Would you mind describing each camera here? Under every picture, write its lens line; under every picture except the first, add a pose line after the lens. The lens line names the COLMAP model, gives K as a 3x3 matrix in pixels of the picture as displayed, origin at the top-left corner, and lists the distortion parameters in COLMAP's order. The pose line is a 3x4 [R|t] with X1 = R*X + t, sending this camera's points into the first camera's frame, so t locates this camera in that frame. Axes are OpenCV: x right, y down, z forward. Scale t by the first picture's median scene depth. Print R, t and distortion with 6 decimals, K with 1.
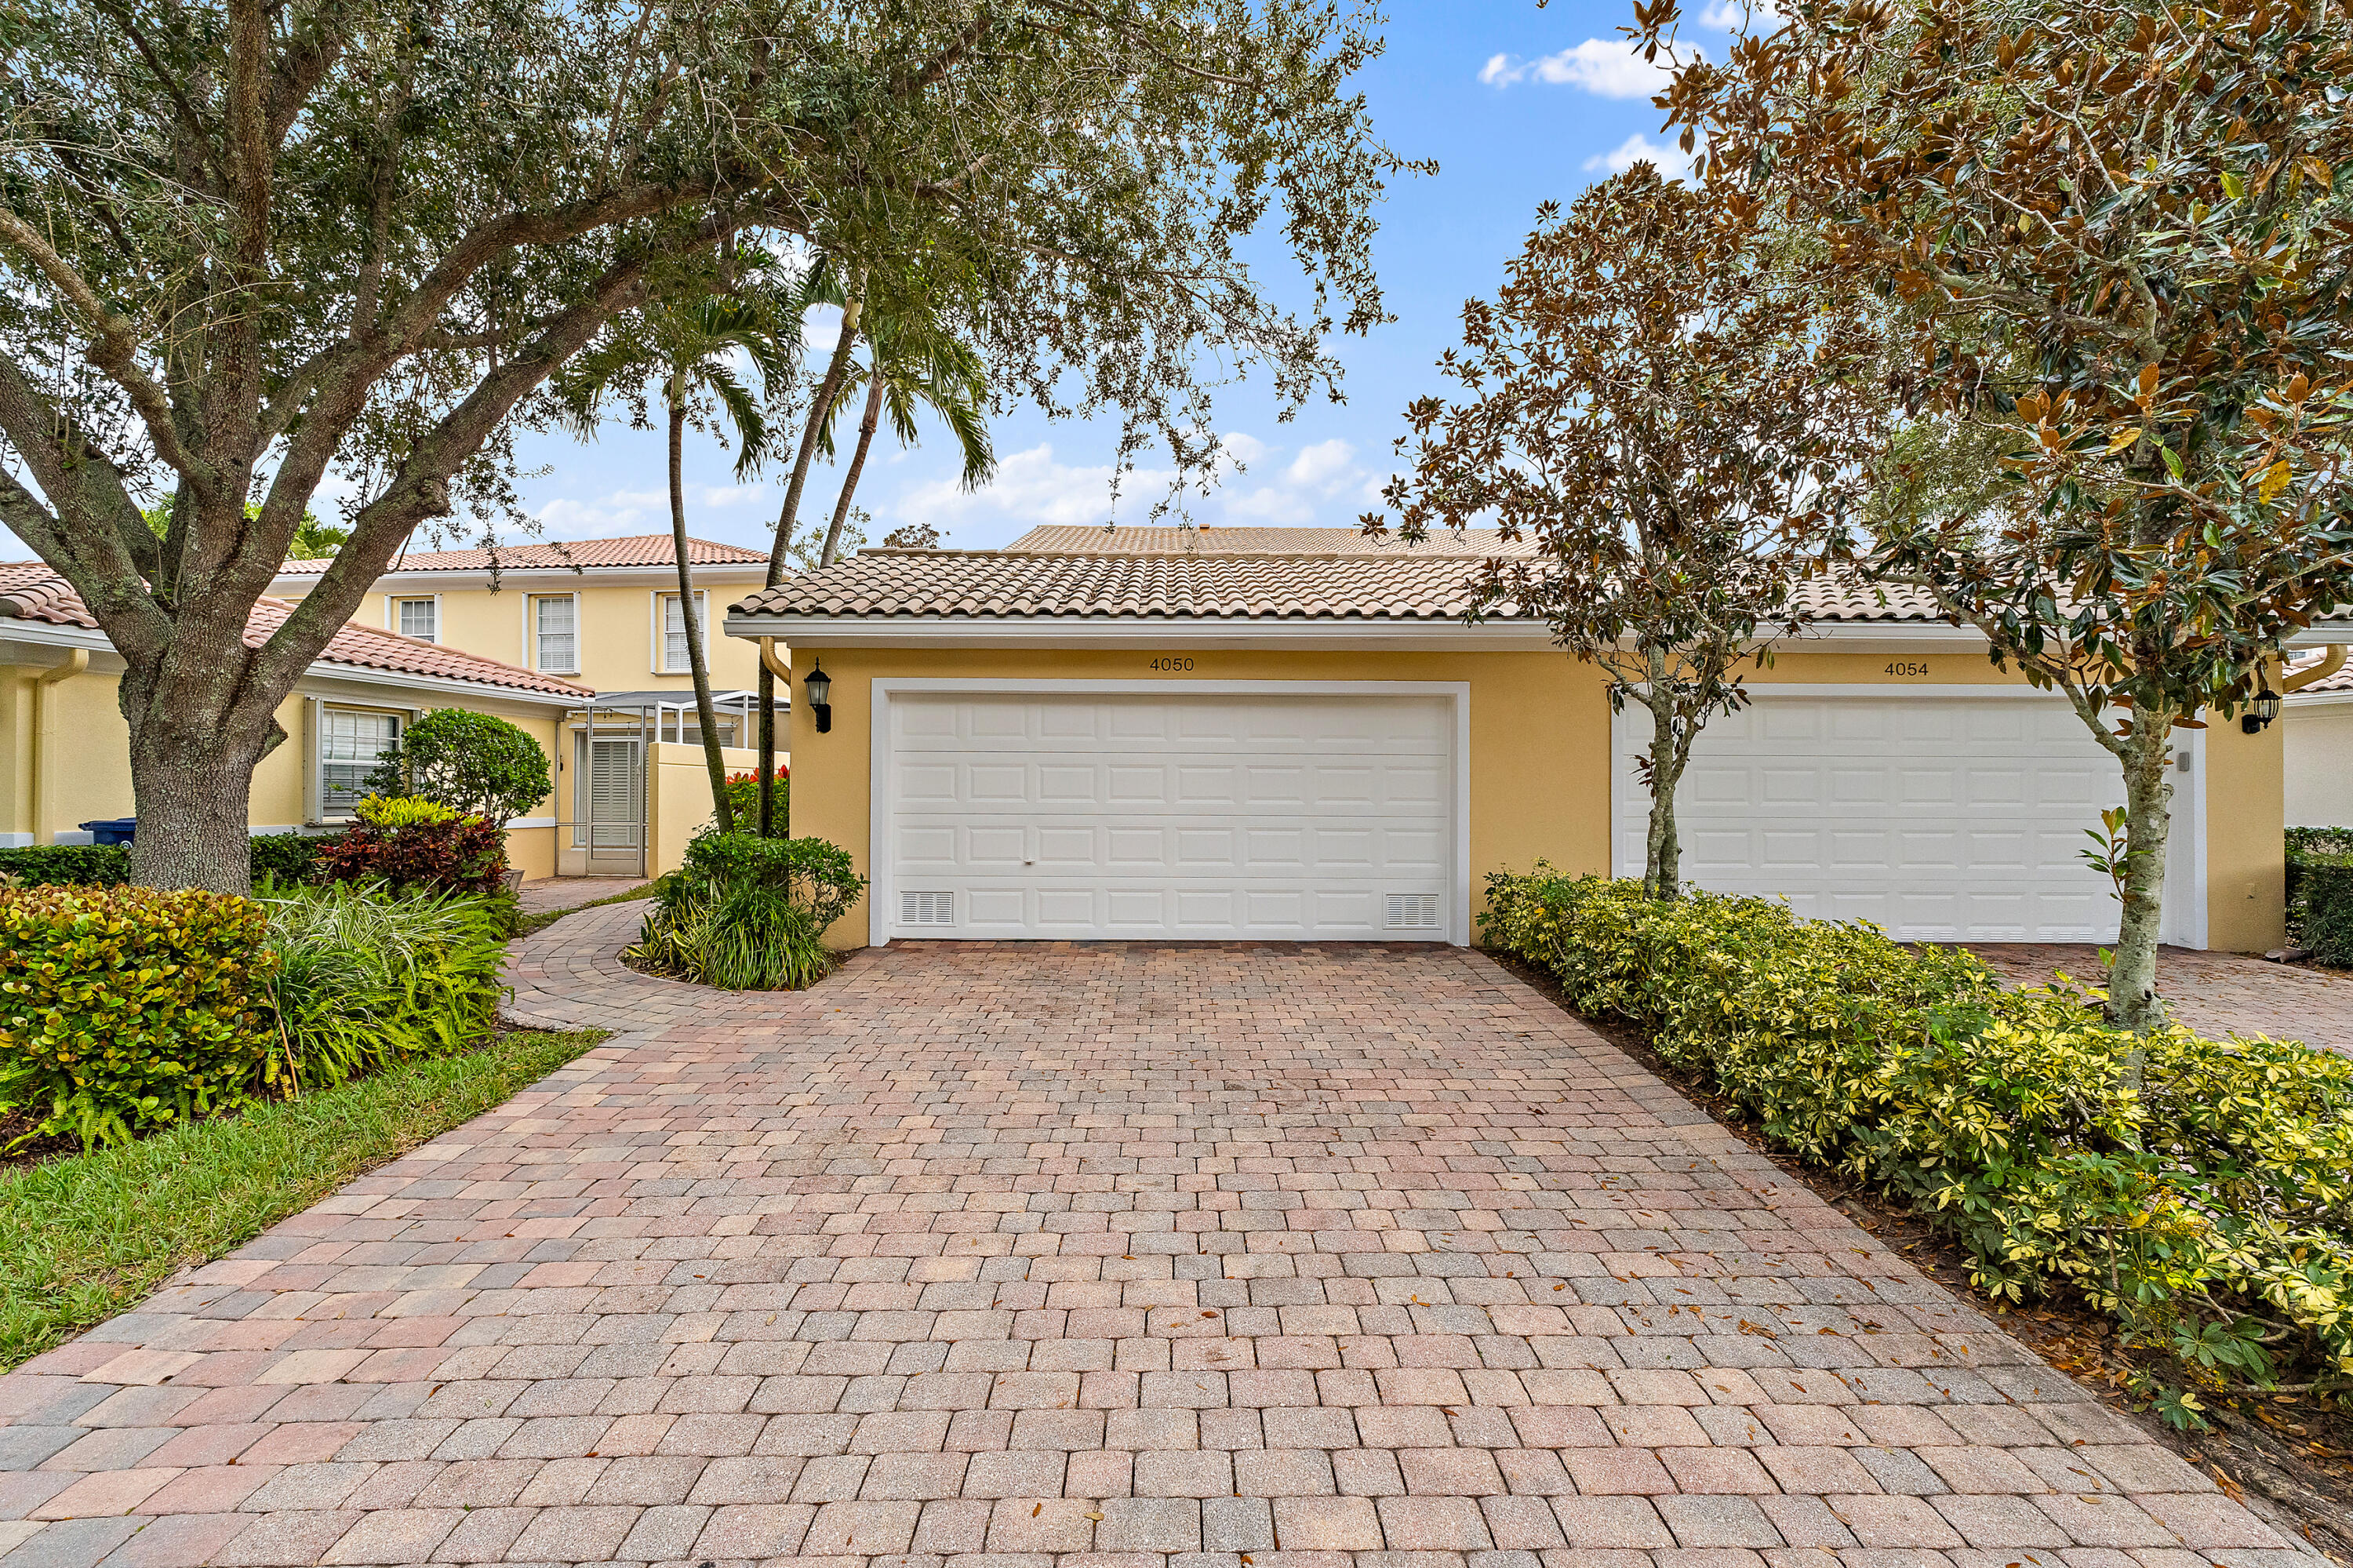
lens RADIAL K [[923.5, 0, 1170.9], [0, 923.5, 778.3], [0, 0, 1]] dist [0.004675, 0.000018]
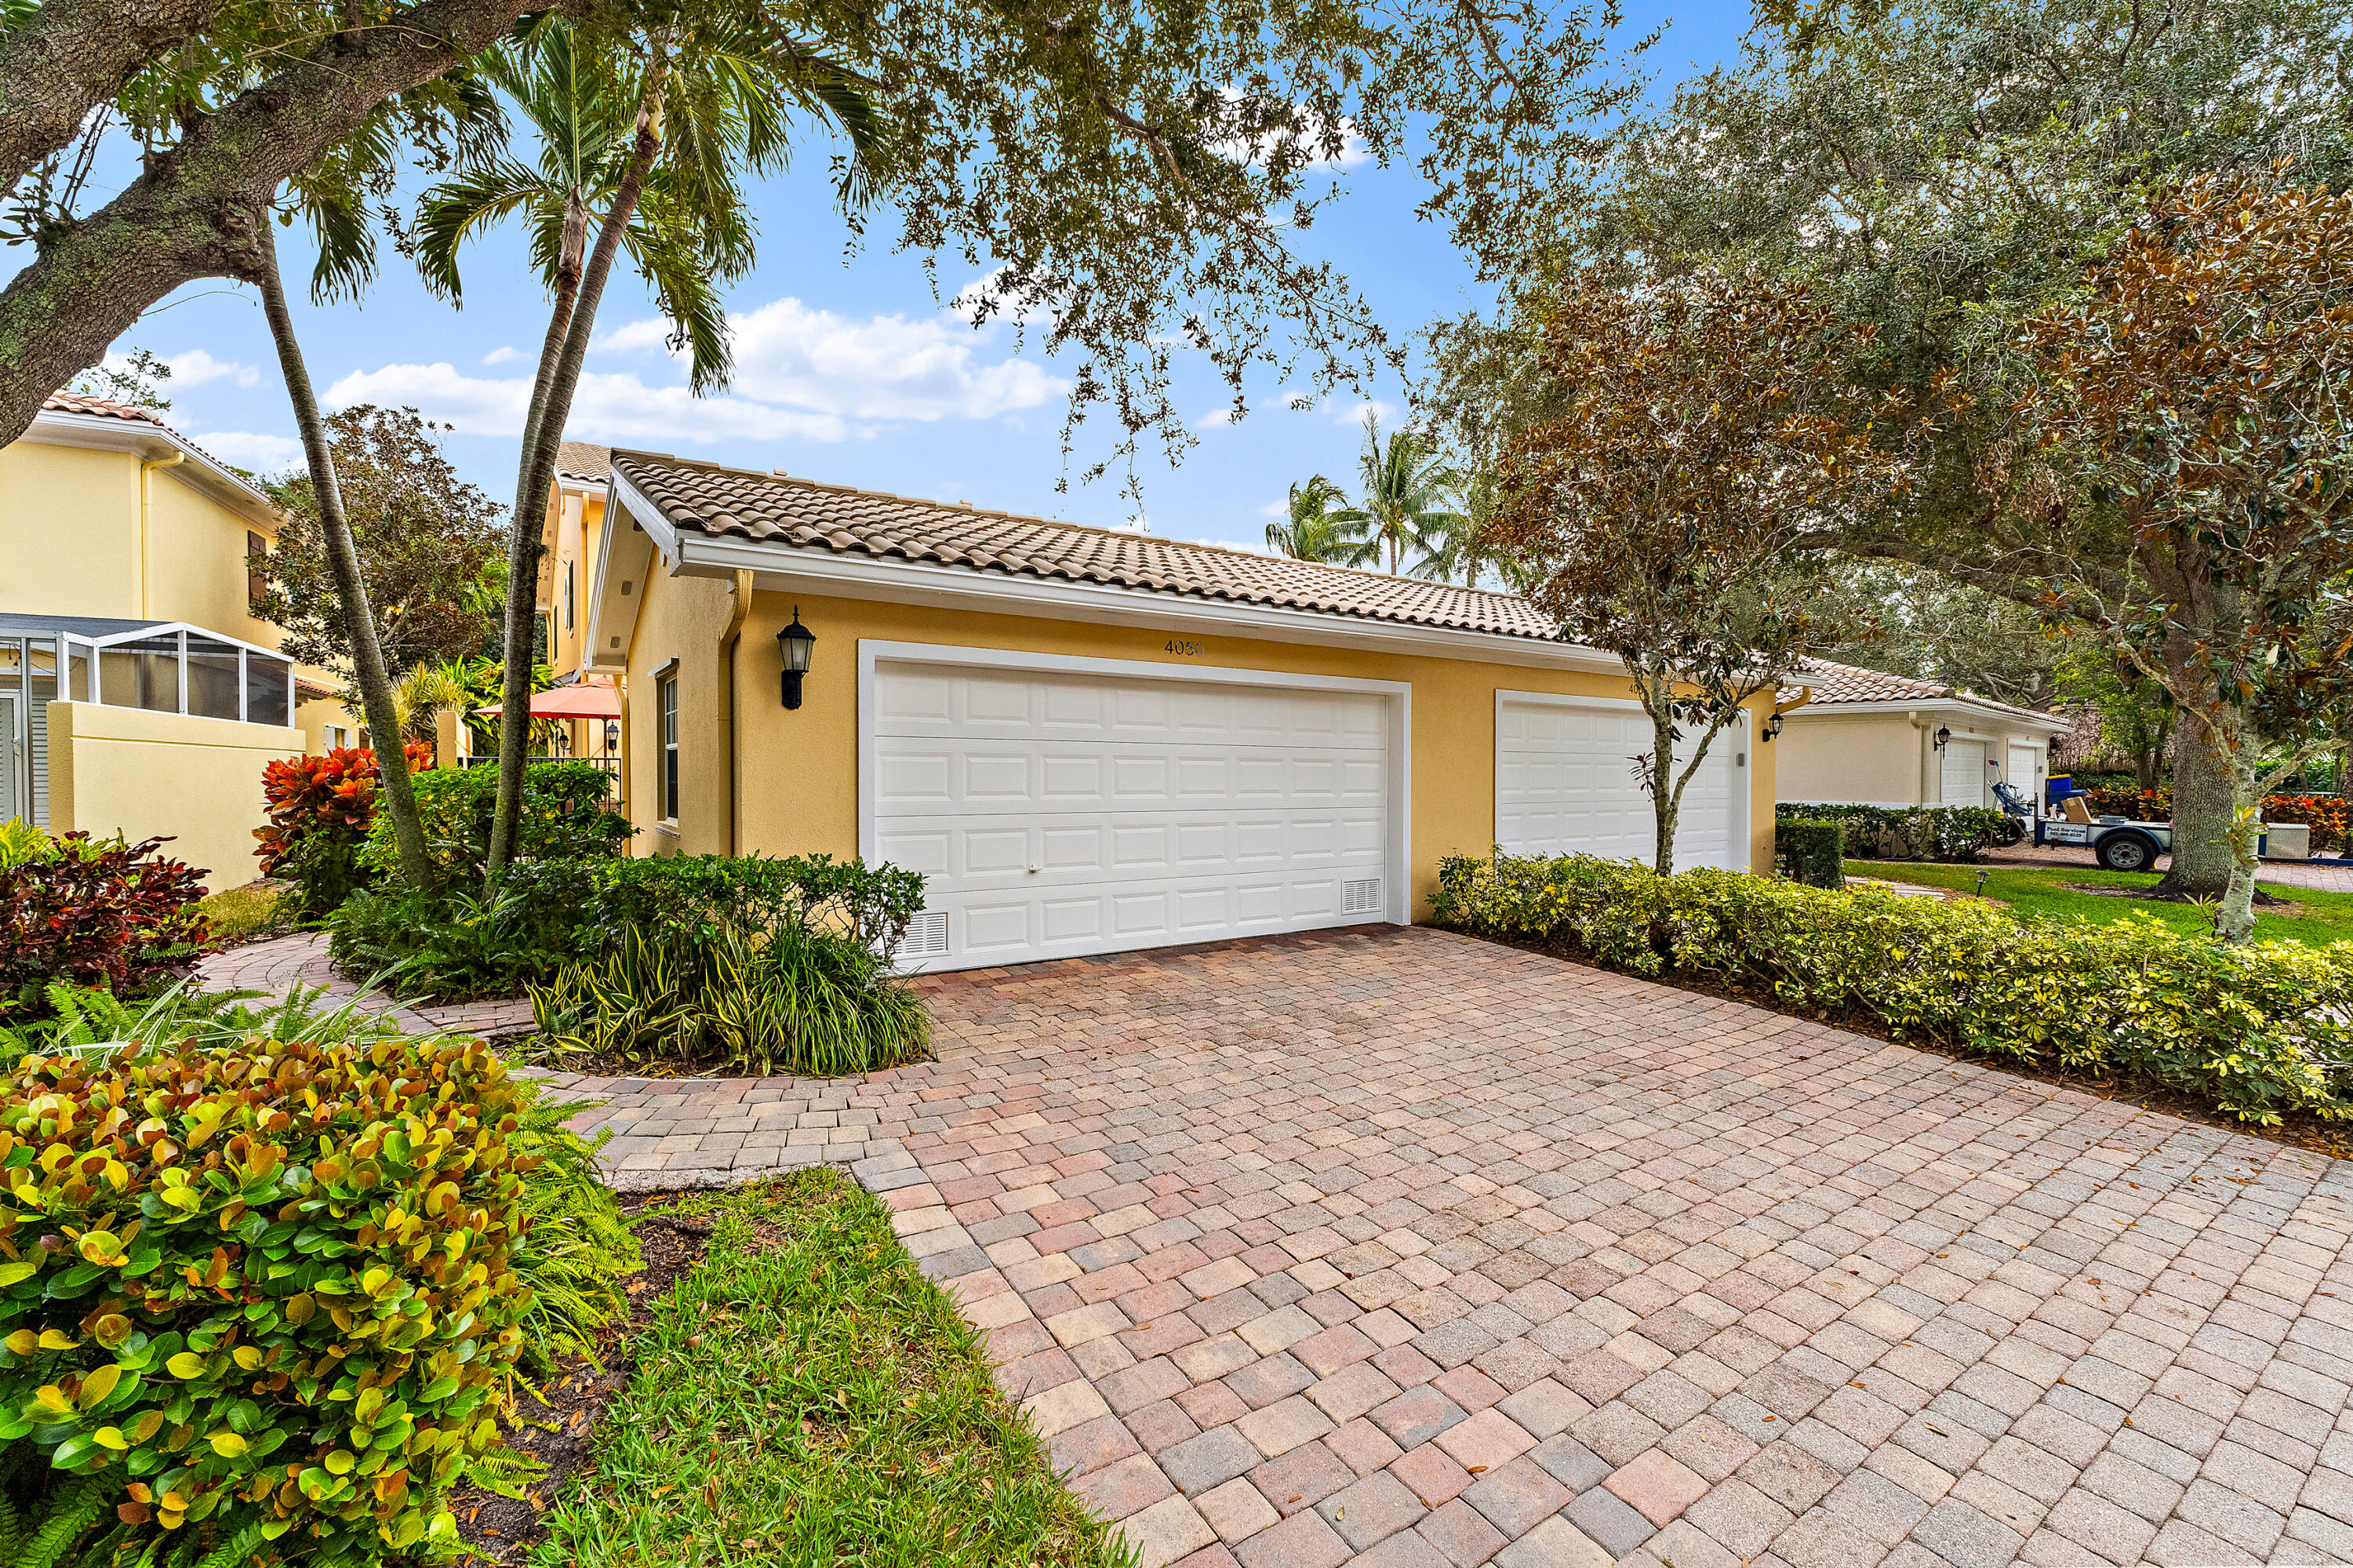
lens RADIAL K [[923.5, 0, 1175.4], [0, 923.5, 785.9], [0, 0, 1]] dist [0.004675, 0.000018]
pose [[0.856231, -0.007051, 0.516546, -0.494736], [-0.007201, 0.999647, 0.025582, -0.009264], [-0.516544, -0.025624, 0.855877, 0.216445]]
